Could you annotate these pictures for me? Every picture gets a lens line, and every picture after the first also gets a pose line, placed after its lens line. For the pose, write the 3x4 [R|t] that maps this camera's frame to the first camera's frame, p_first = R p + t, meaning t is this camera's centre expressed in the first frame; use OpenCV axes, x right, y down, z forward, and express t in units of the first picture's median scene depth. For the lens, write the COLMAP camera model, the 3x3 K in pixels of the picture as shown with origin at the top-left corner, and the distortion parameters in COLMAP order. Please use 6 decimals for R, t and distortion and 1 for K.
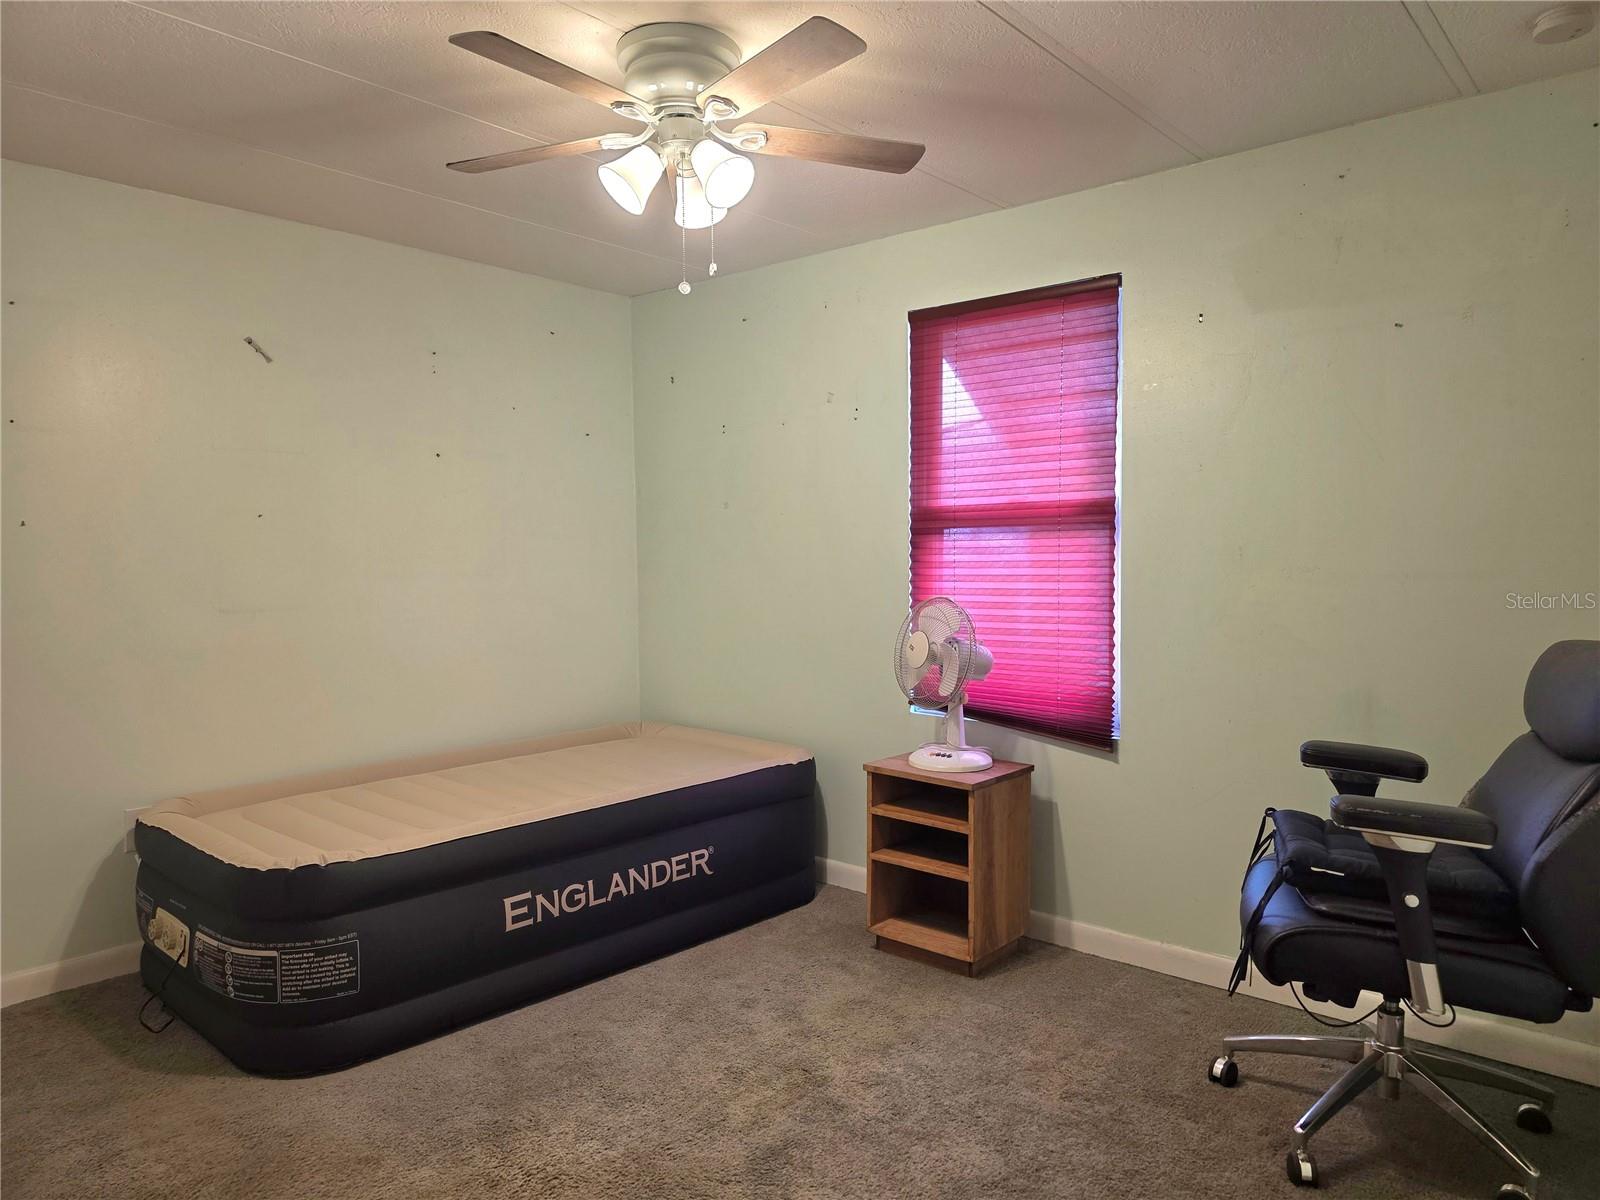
lens RADIAL K [[1066.1, 0, 800.0], [0, 1066.1, 600.0], [0, 0, 1]] dist [0.029997, -0.000967]
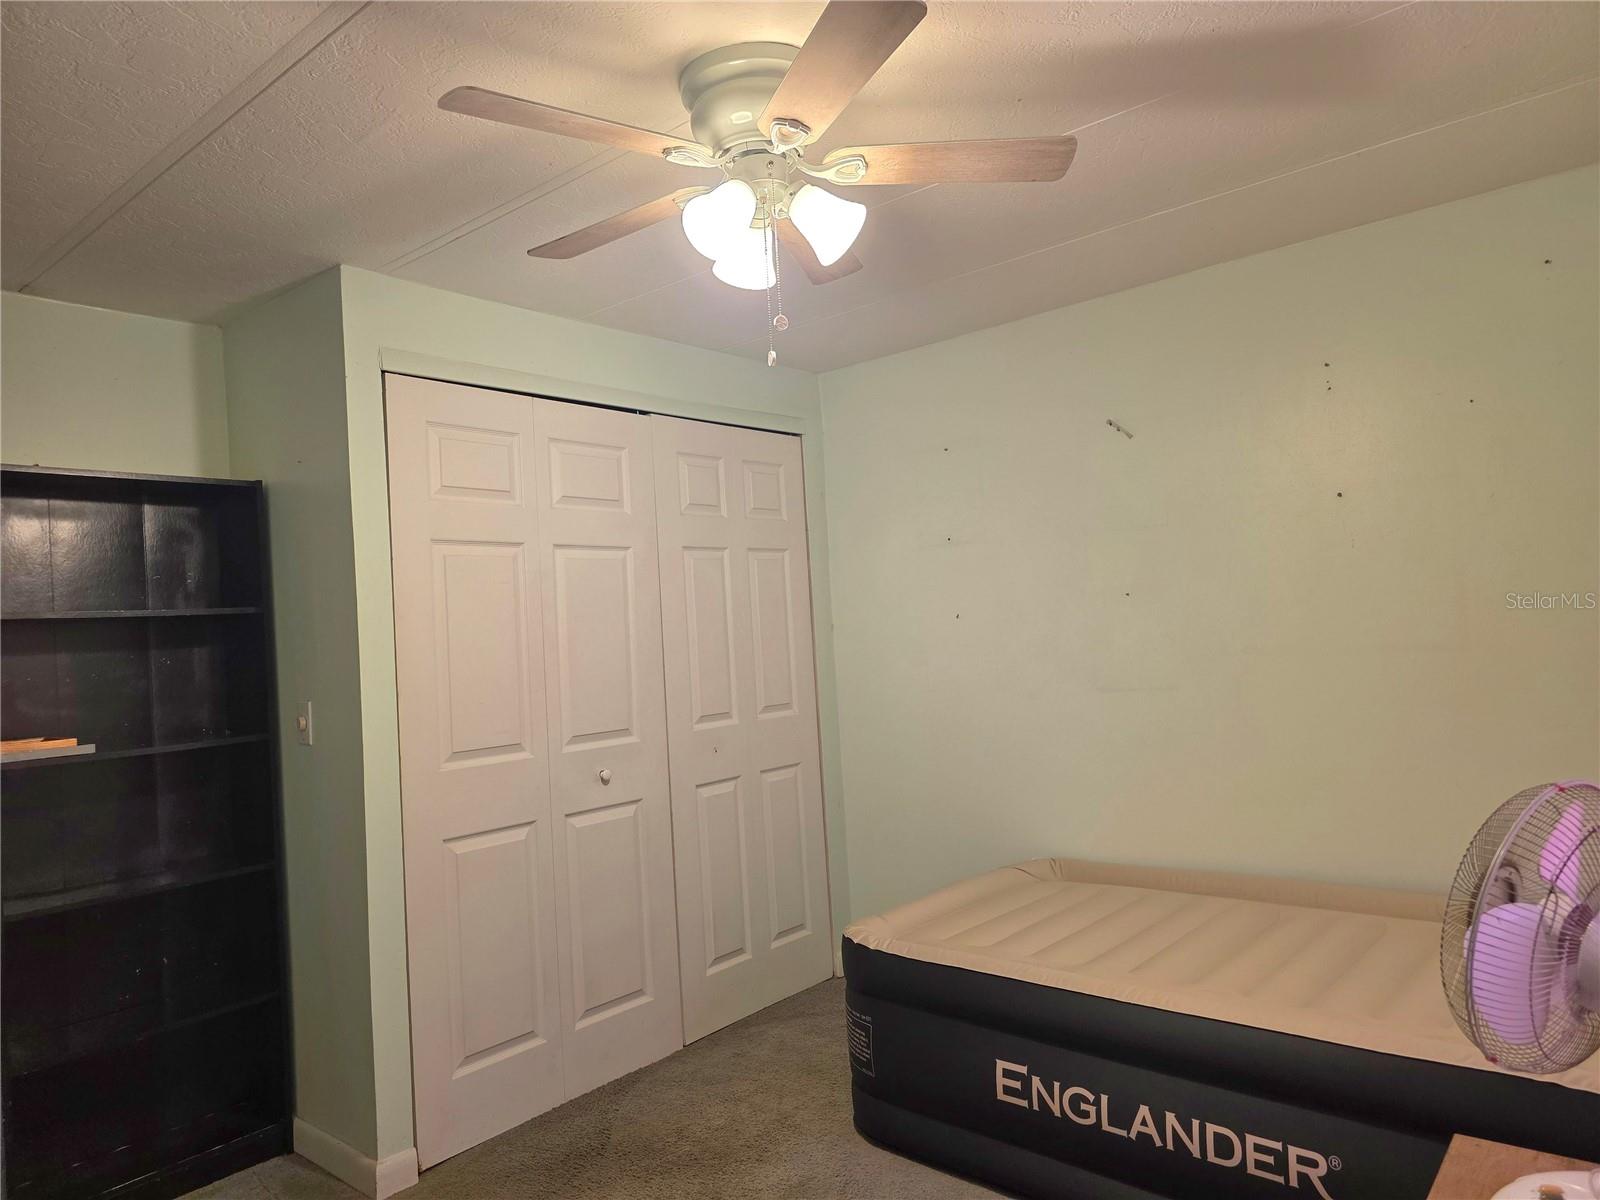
lens RADIAL K [[1066.1, 0, 800.0], [0, 1066.1, 600.0], [0, 0, 1]] dist [0.029997, -0.000967]
pose [[0.016467, -0.023591, -0.999586, 0.549094], [0.023285, 0.999460, -0.023204, -0.066898], [0.999593, -0.022893, 0.017008, 0.781858]]
